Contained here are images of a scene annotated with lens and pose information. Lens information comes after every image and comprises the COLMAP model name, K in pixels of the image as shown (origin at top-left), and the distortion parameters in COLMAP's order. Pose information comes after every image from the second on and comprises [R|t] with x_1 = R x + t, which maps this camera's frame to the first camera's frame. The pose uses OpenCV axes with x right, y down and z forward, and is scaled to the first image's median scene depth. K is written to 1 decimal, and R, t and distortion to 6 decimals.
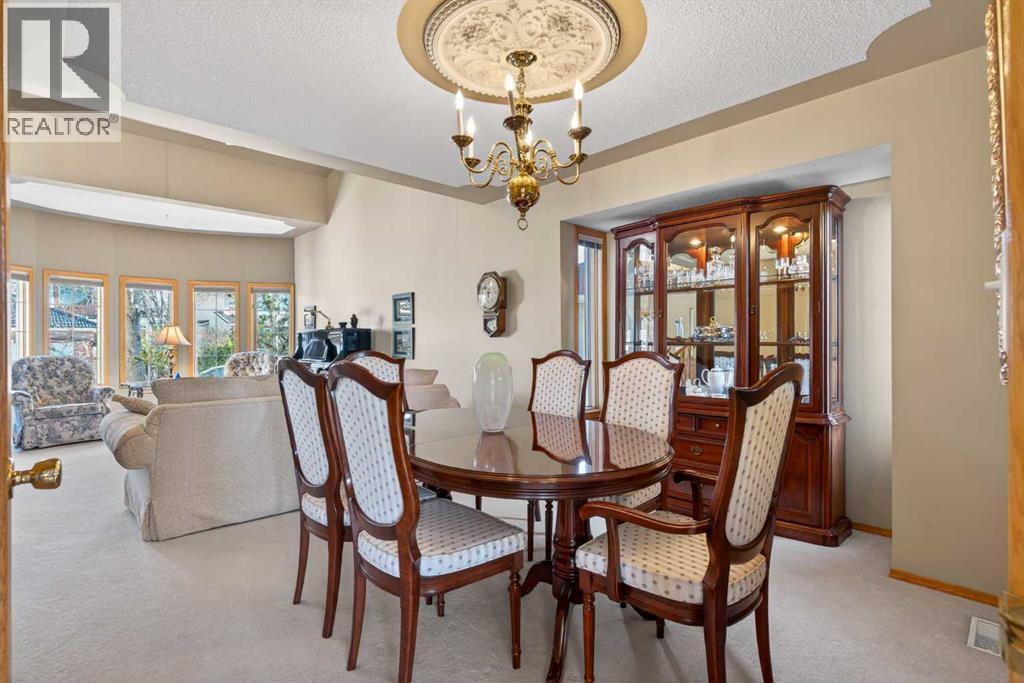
lens RADIAL K [[495.2, 0, 519.6], [0, 495.2, 342.5], [0, 0, 1]] dist [0.014183, -0.000112]
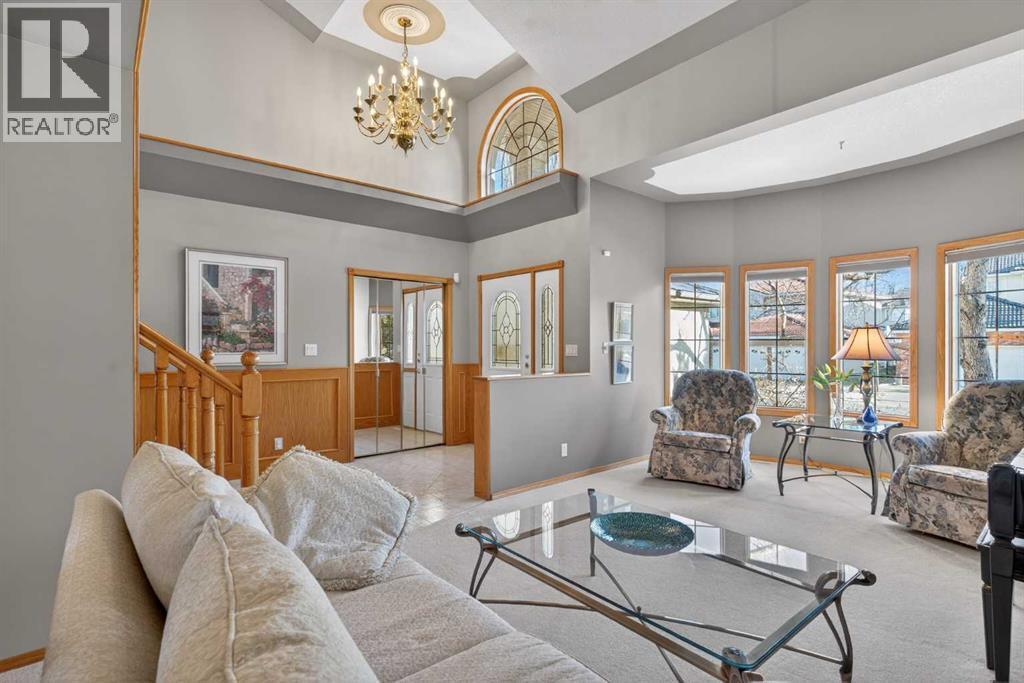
lens RADIAL K [[495.2, 0, 511.5], [0, 495.2, 339.0], [0, 0, 1]] dist [0.014183, -0.000112]
pose [[-0.089556, -0.003178, -0.995977, -0.085319], [0.006570, 0.999971, -0.003782, -0.024251], [0.995960, -0.006883, -0.089533, 0.761672]]
